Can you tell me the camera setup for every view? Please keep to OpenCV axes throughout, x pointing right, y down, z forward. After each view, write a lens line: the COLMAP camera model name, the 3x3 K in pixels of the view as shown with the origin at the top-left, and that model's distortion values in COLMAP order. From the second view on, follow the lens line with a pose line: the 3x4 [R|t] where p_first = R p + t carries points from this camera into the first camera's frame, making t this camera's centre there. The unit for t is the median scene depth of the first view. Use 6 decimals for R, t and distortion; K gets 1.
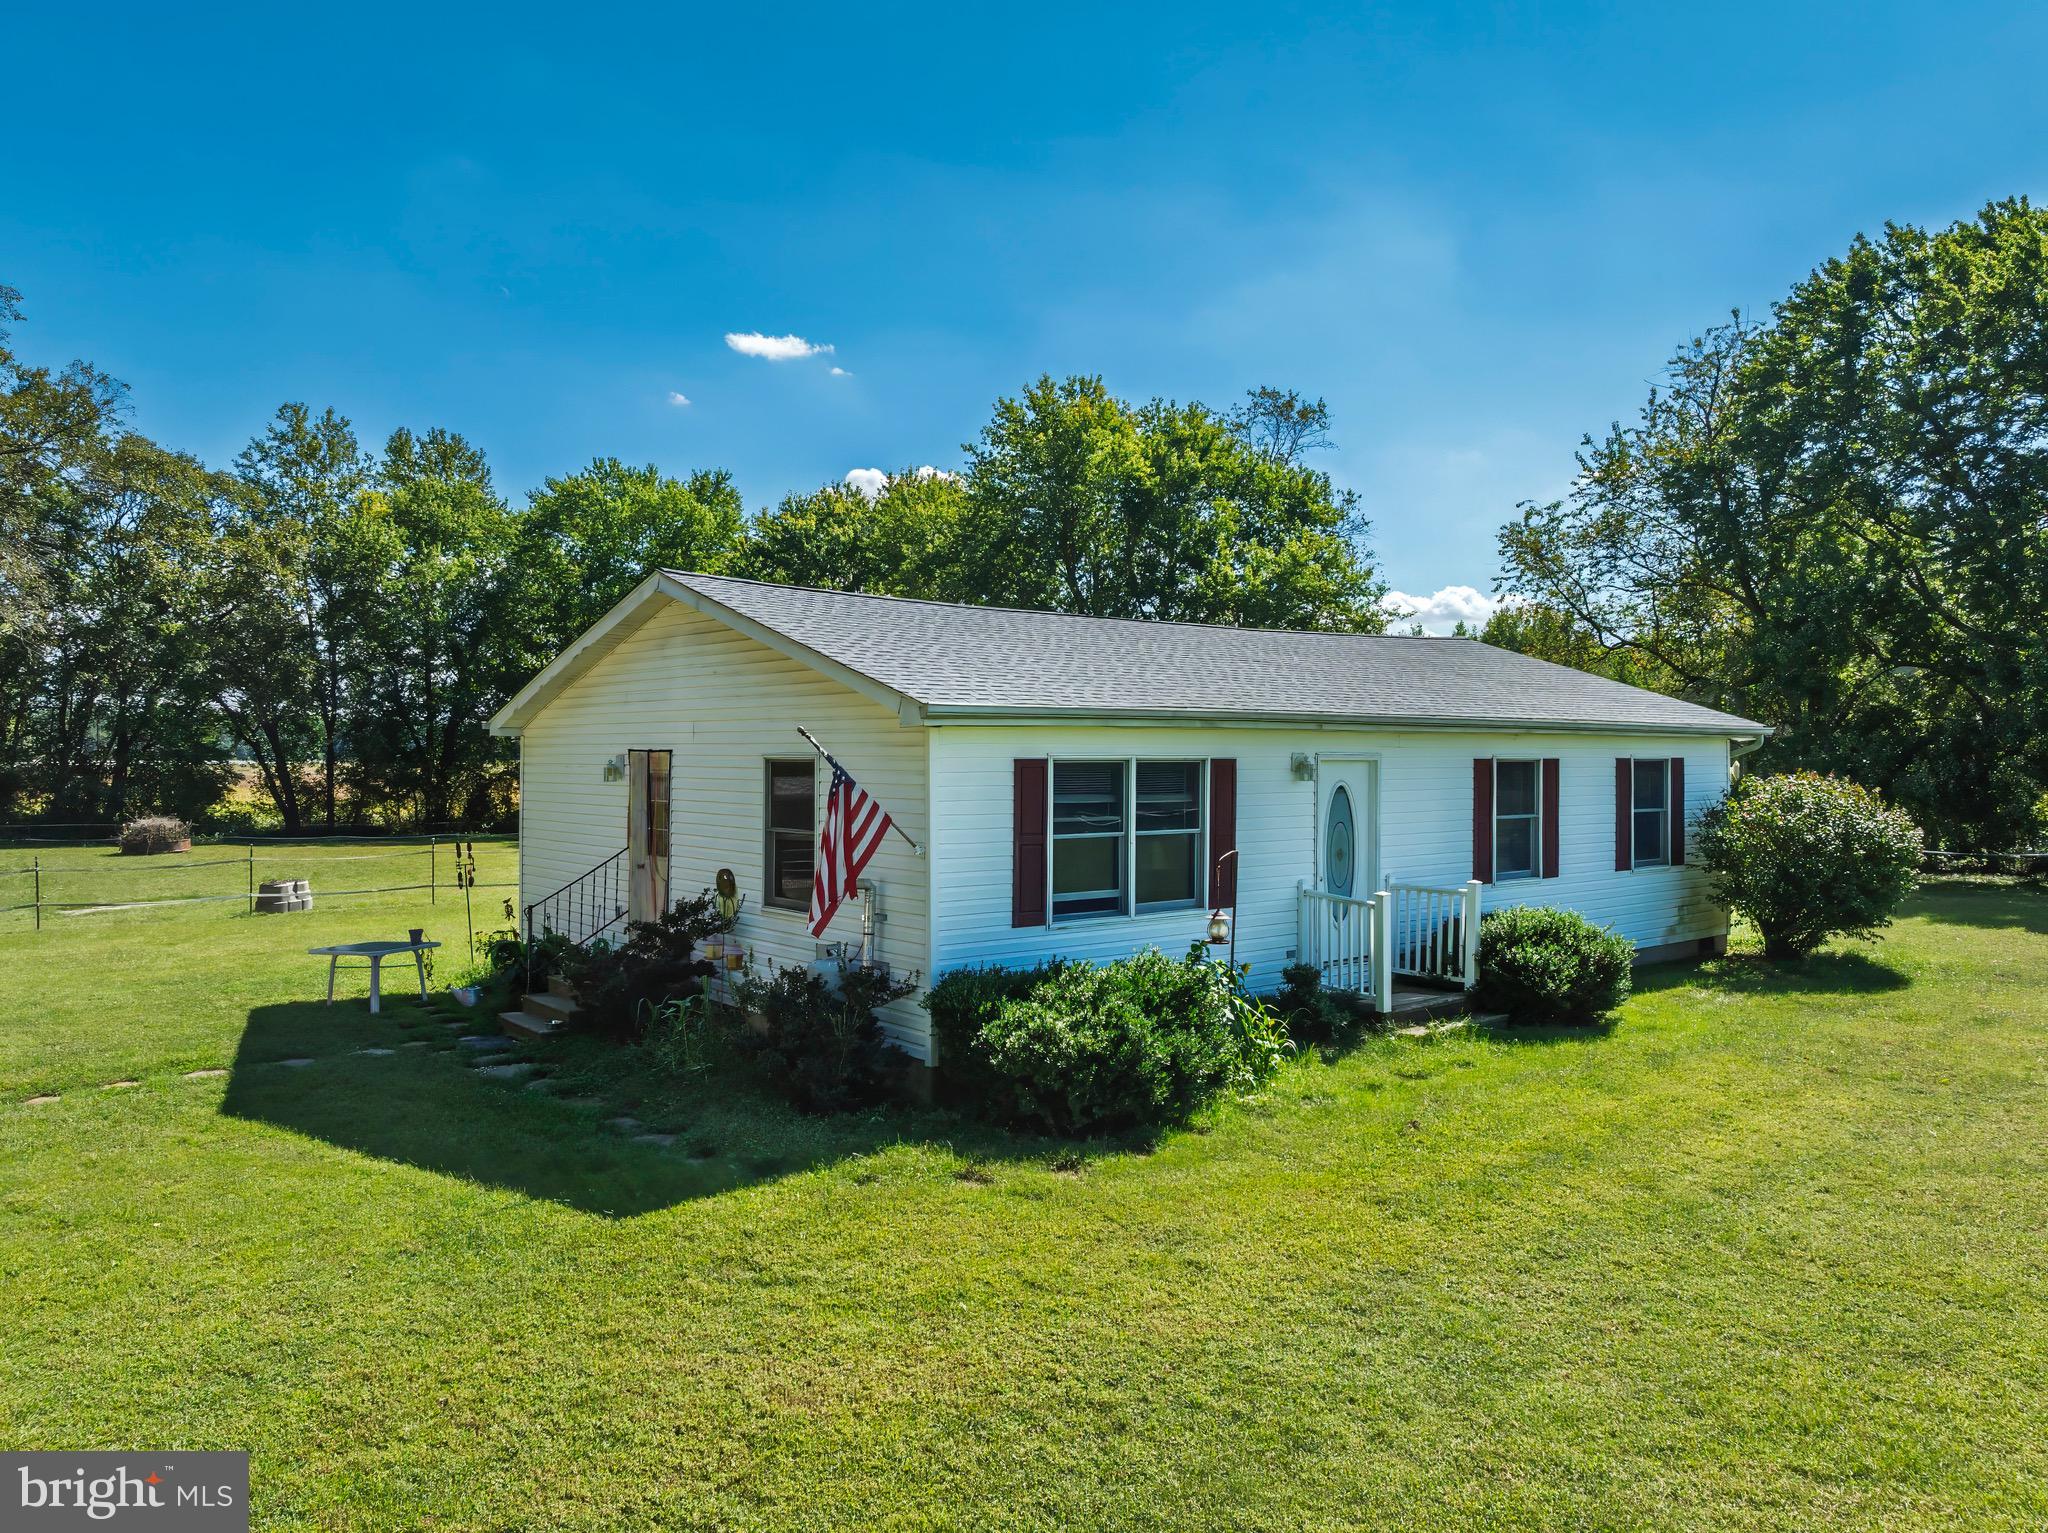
lens RADIAL K [[1456.1, 0, 1014.4], [0, 1456.1, 752.6], [0, 0, 1]] dist [-0.029464, -0.000151]
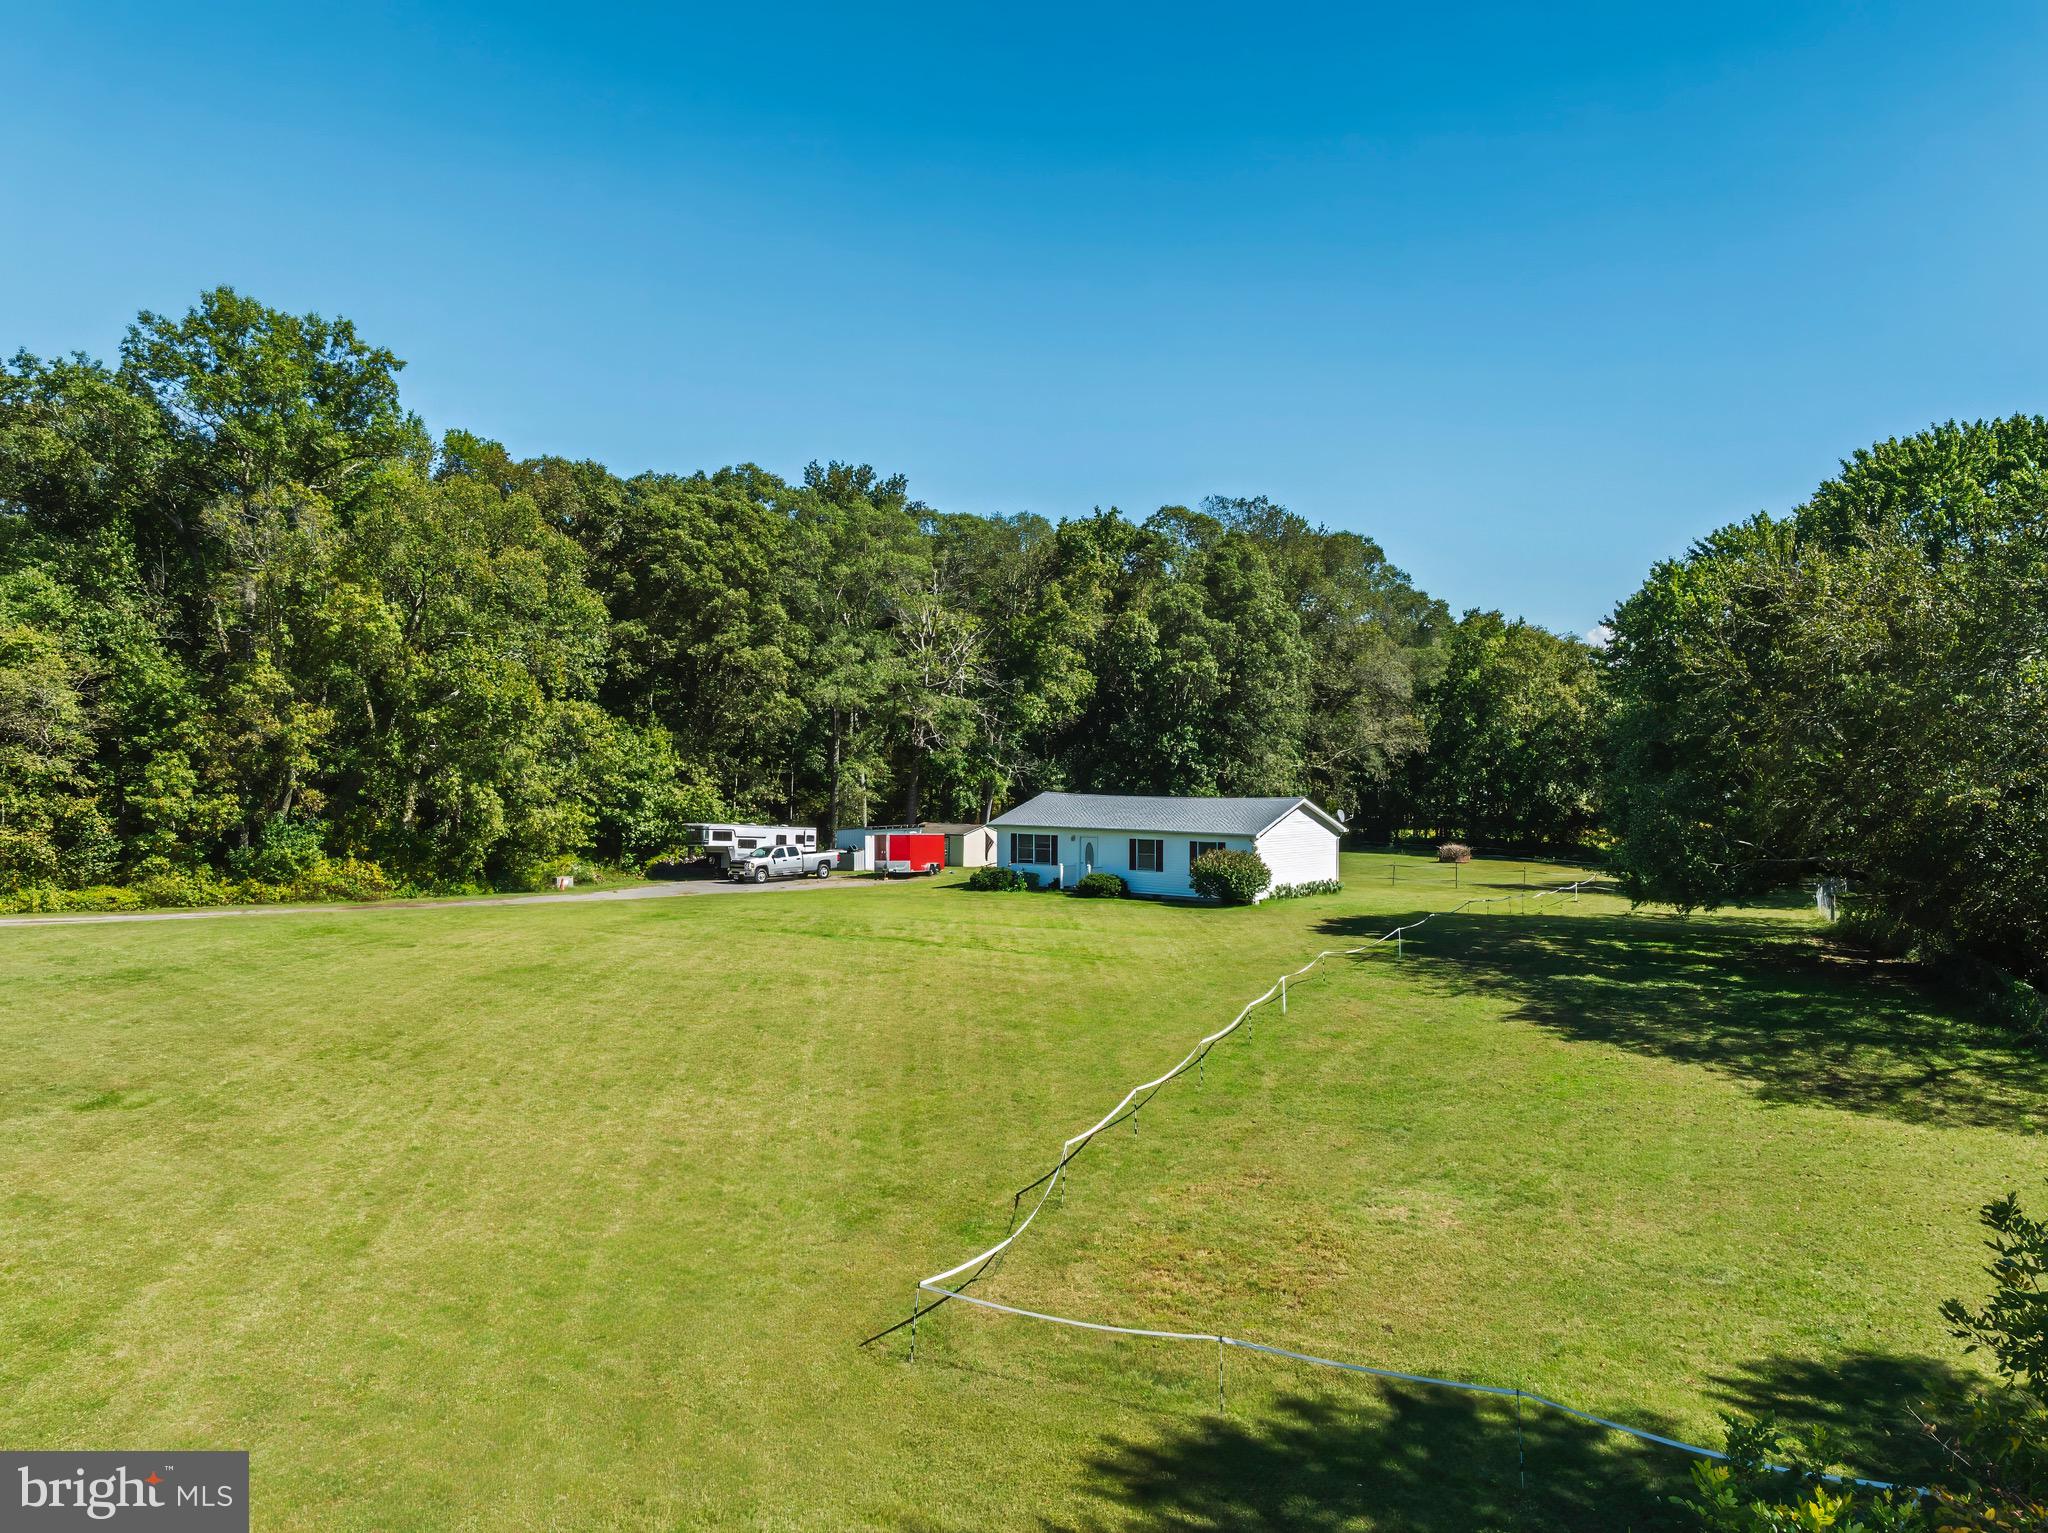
lens RADIAL K [[1456.1, 0, 1011.8], [0, 1456.1, 759.5], [0, 0, 1]] dist [-0.029464, -0.000151]
pose [[0.258535, -0.004811, -0.965990, 1.232342], [-0.011508, 0.999901, -0.008060, -0.053257], [0.965933, 0.013200, 0.258454, -0.106014]]
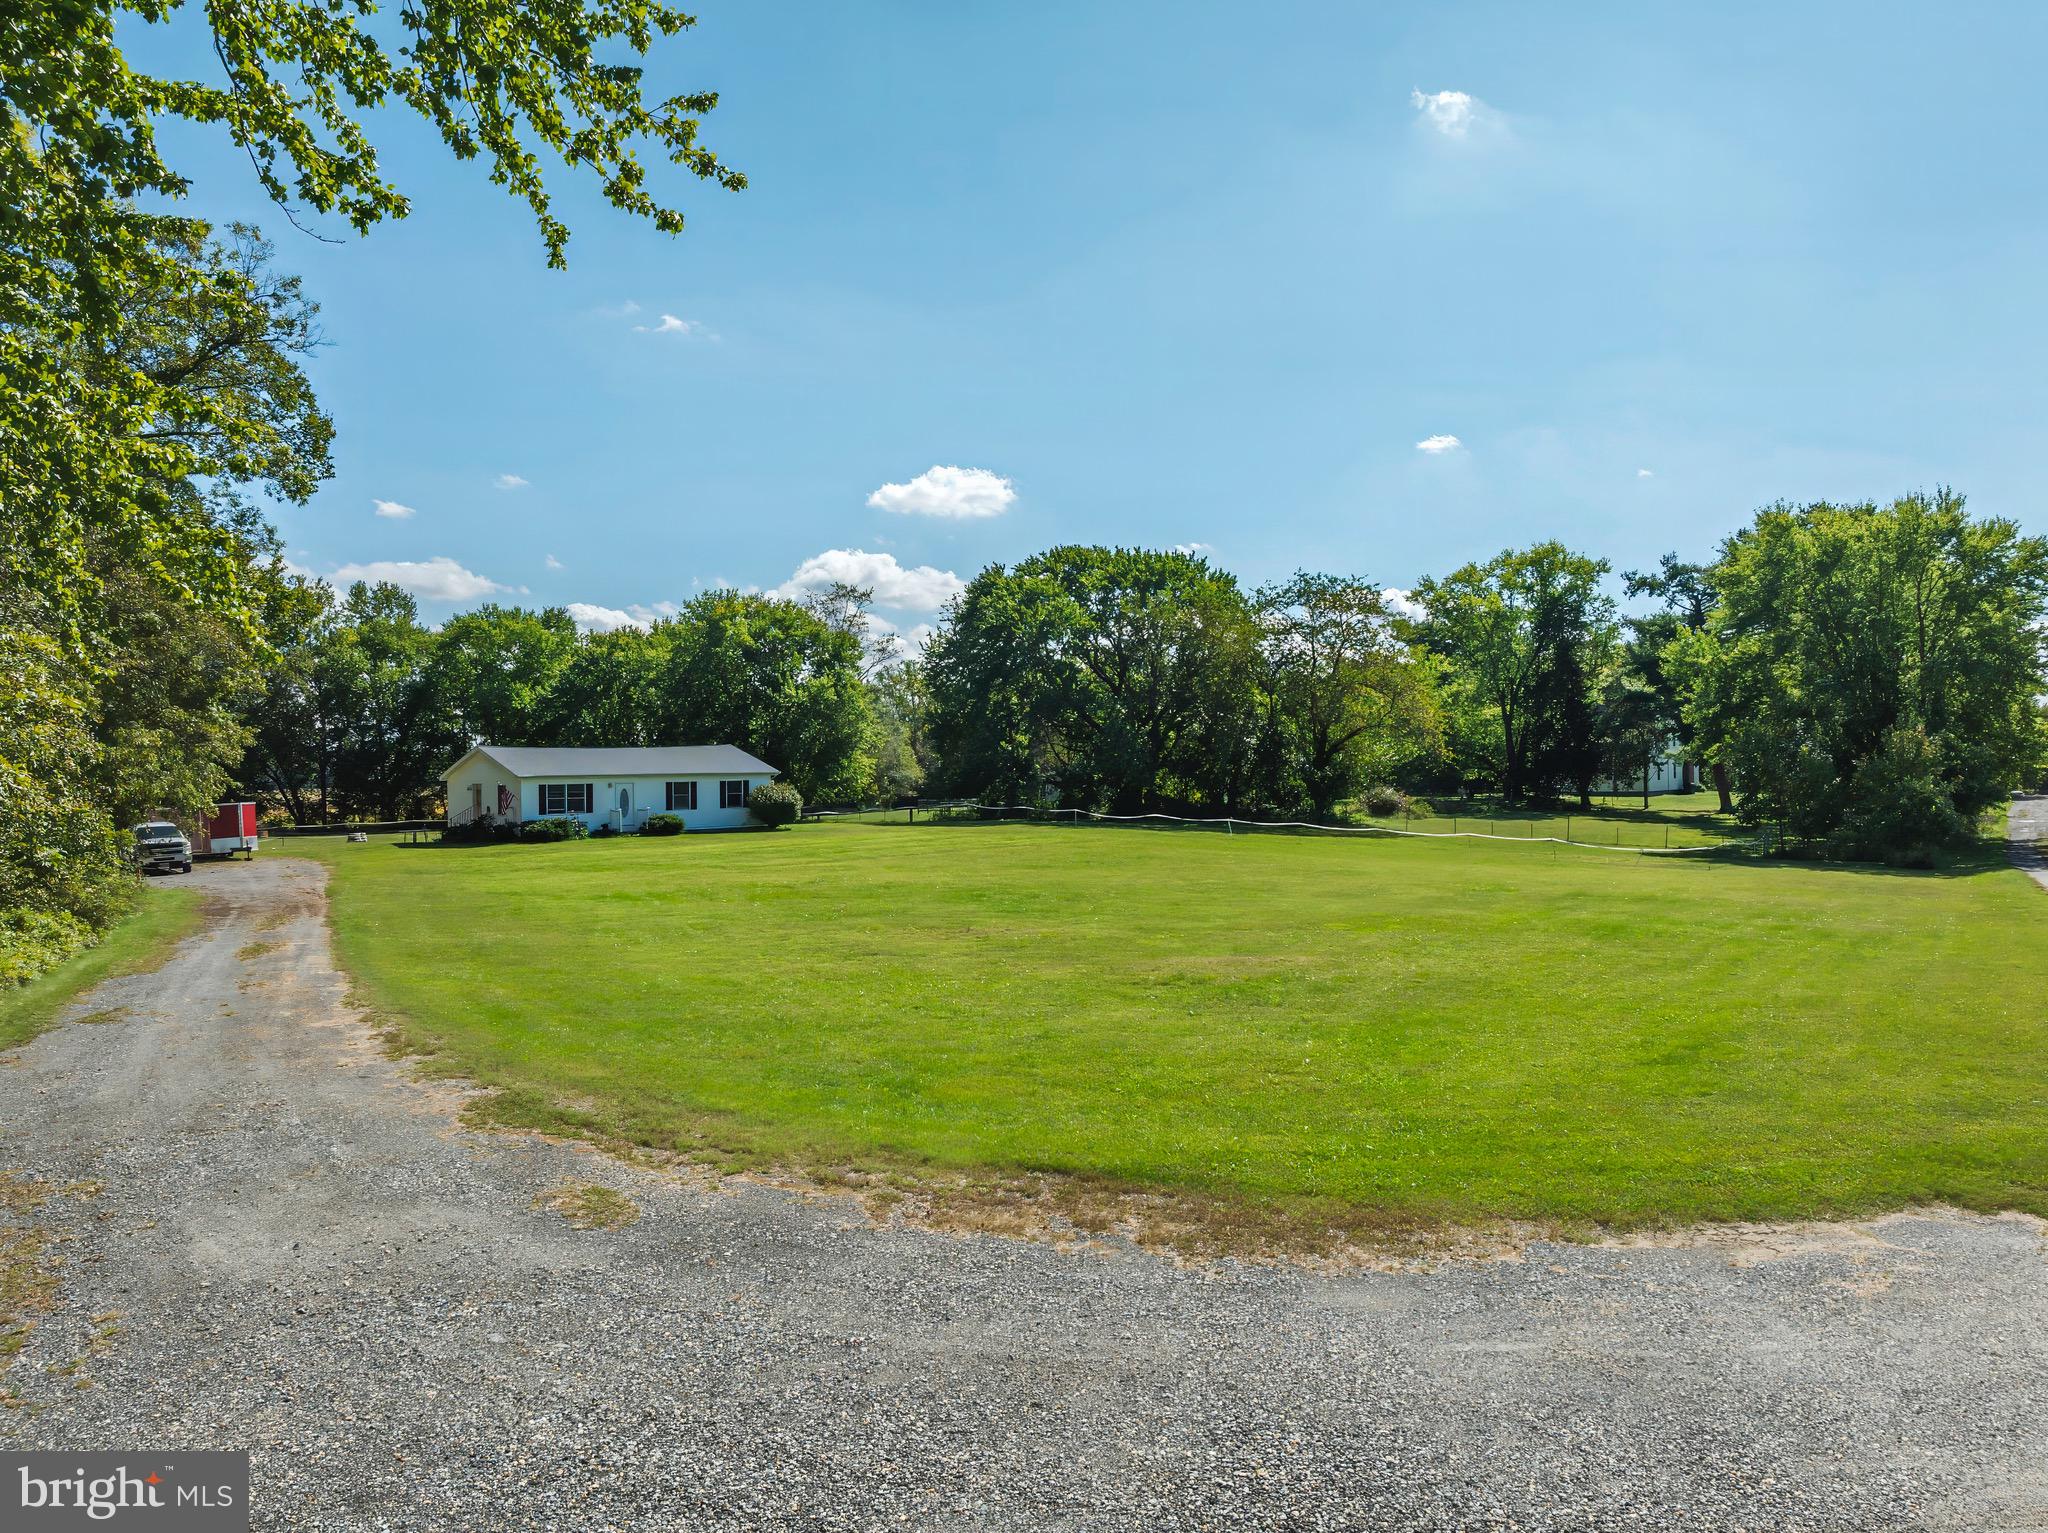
lens RADIAL K [[1456.1, 0, 1024.8], [0, 1456.1, 774.2], [0, 0, 1]] dist [-0.029464, -0.000151]
pose [[0.997960, -0.018383, 0.061136, 0.343333], [0.018211, 0.999828, 0.003374, -0.004591], [-0.061188, -0.002254, 0.998124, -1.056325]]
